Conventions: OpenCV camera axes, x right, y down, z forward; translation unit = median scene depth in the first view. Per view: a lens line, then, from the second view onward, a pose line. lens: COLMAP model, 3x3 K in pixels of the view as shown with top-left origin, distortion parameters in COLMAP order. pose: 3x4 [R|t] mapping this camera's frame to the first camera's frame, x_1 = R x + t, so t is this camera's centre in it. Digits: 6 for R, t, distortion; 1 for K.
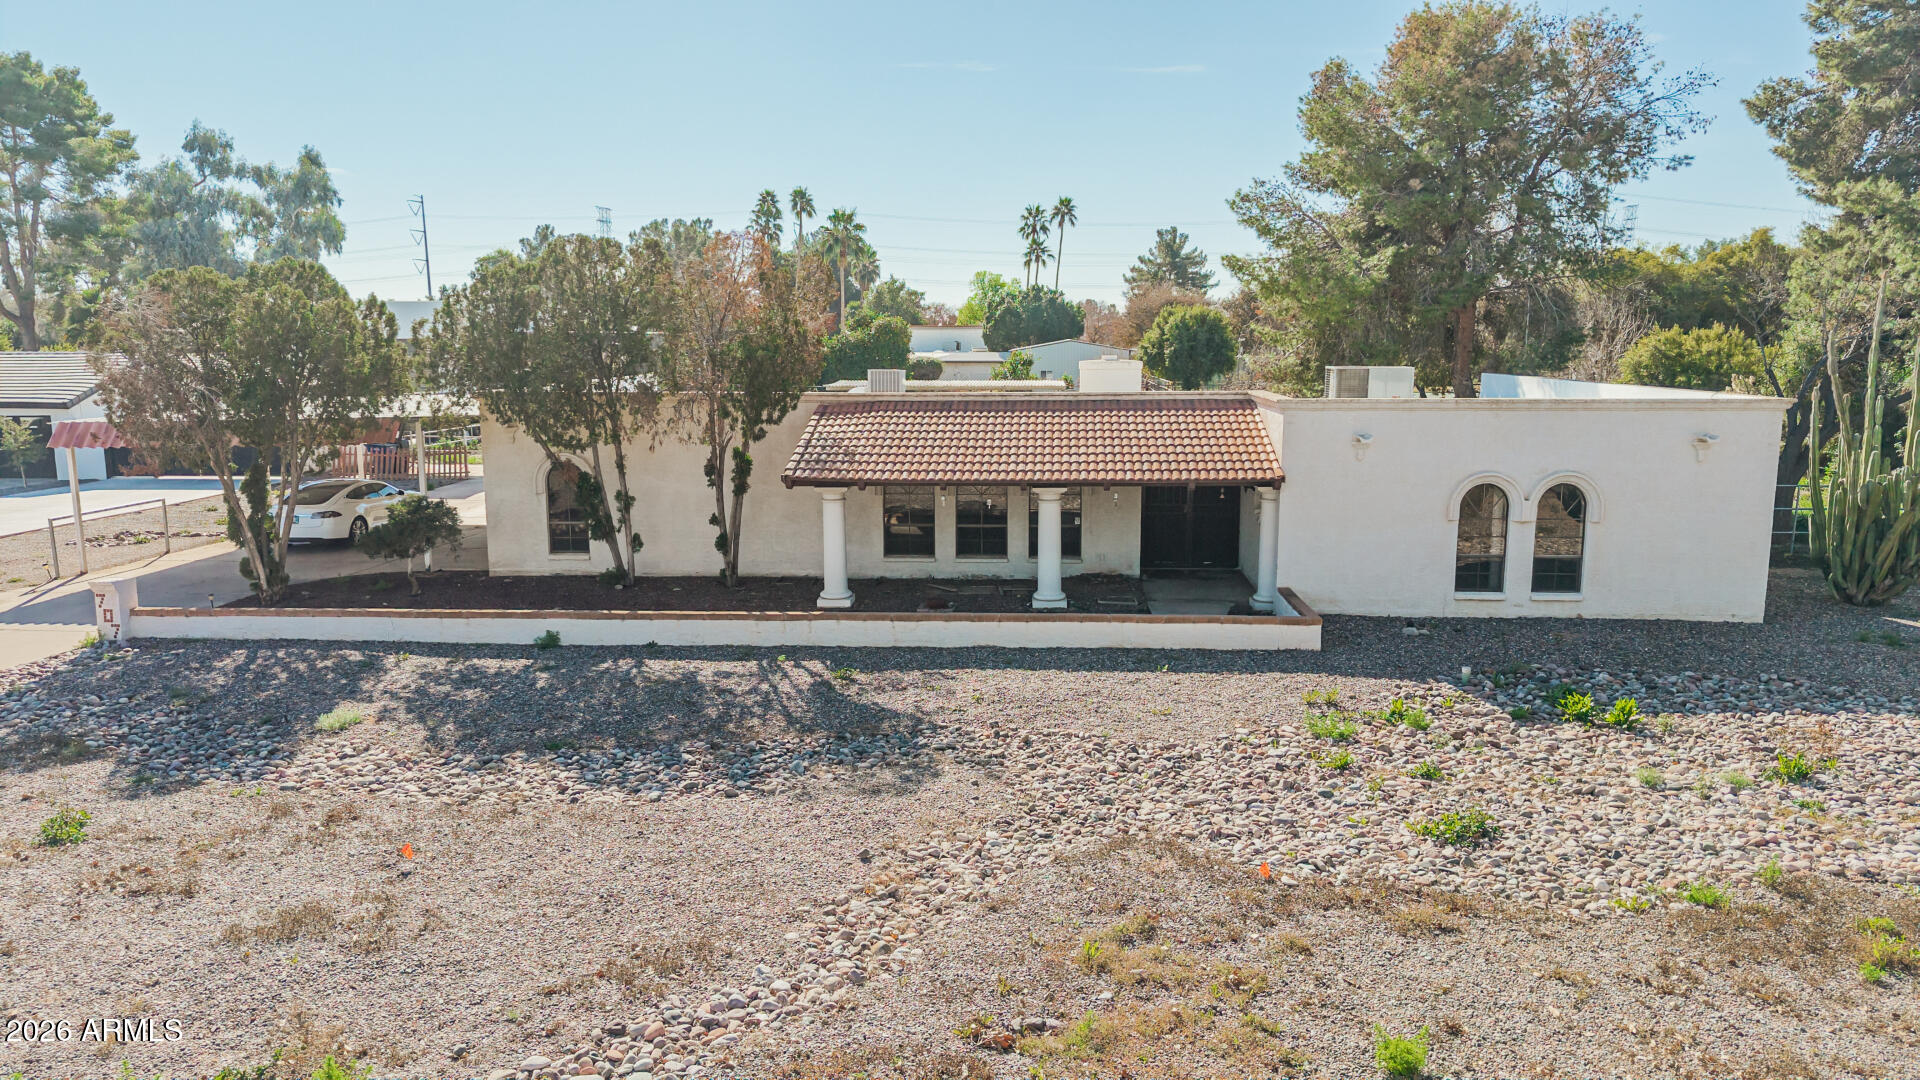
lens RADIAL K [[1281.1, 0, 952.9], [0, 1281.1, 548.4], [0, 0, 1]] dist [0.034128, -0.036896]
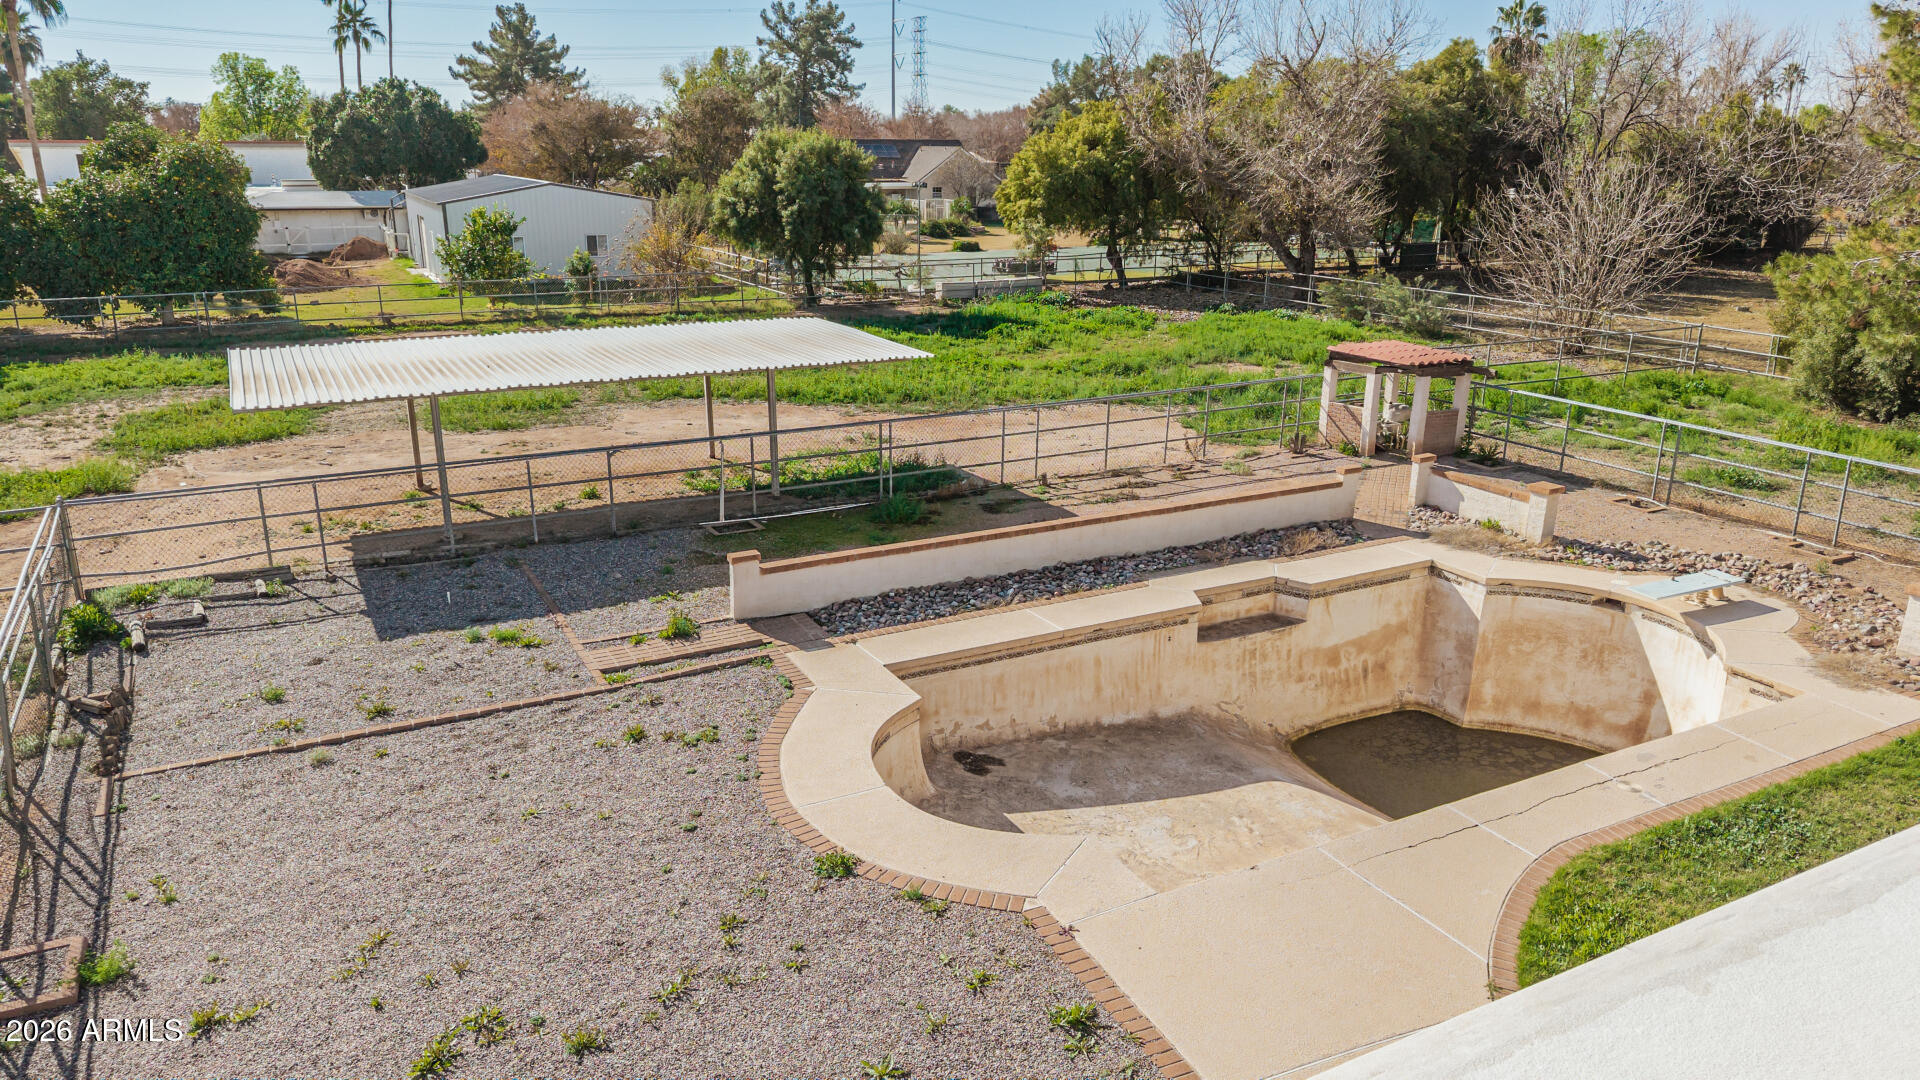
lens RADIAL K [[1281.1, 0, 945.2], [0, 1281.1, 544.9], [0, 0, 1]] dist [0.034128, -0.036896]
pose [[0.851029, -0.148545, 0.503670, -0.293811], [0.077188, 0.984123, 0.159822, -0.331337], [-0.519414, -0.097135, 0.848984, 1.633994]]
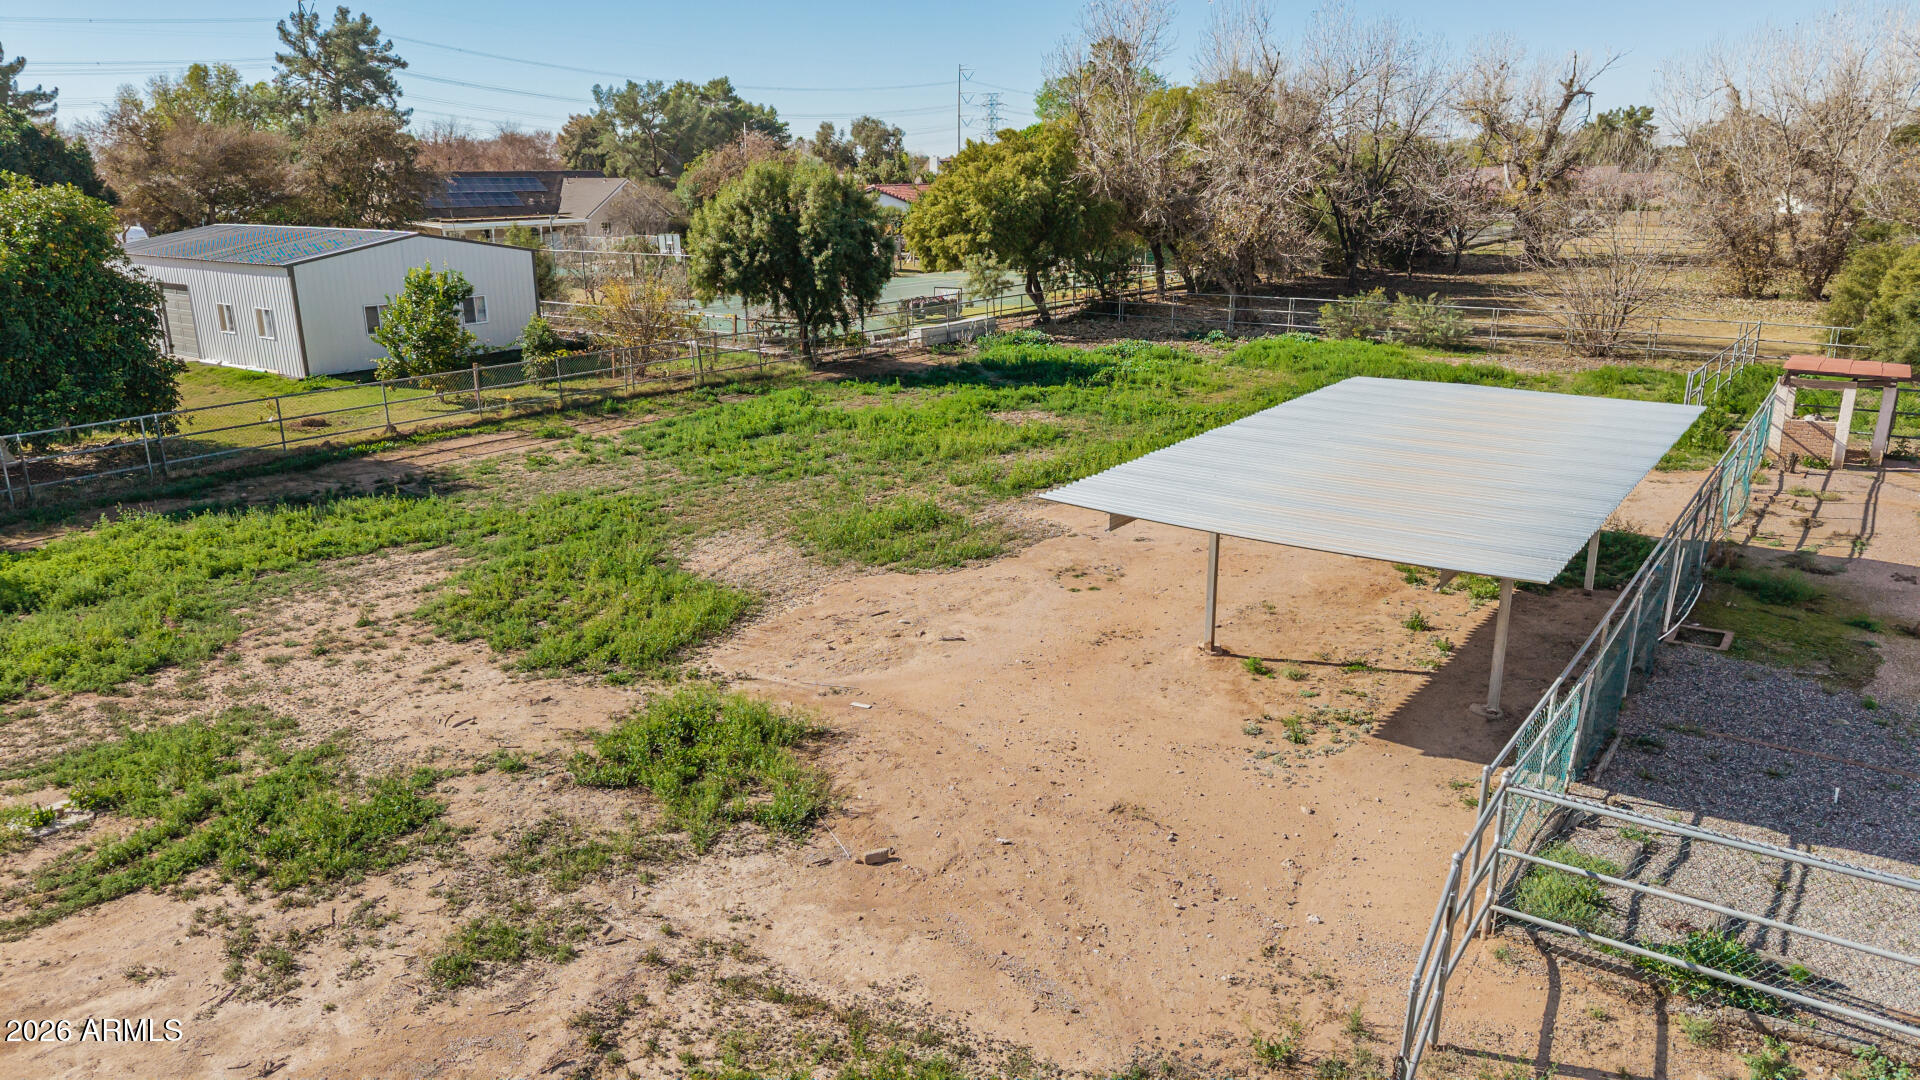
lens RADIAL K [[1281.1, 0, 950.7], [0, 1281.1, 528.9], [0, 0, 1]] dist [0.034128, -0.036896]
pose [[0.535227, -0.227746, 0.813428, -0.807392], [0.143318, 0.973491, 0.178259, -0.472137], [-0.832462, 0.021170, 0.553678, 2.436987]]
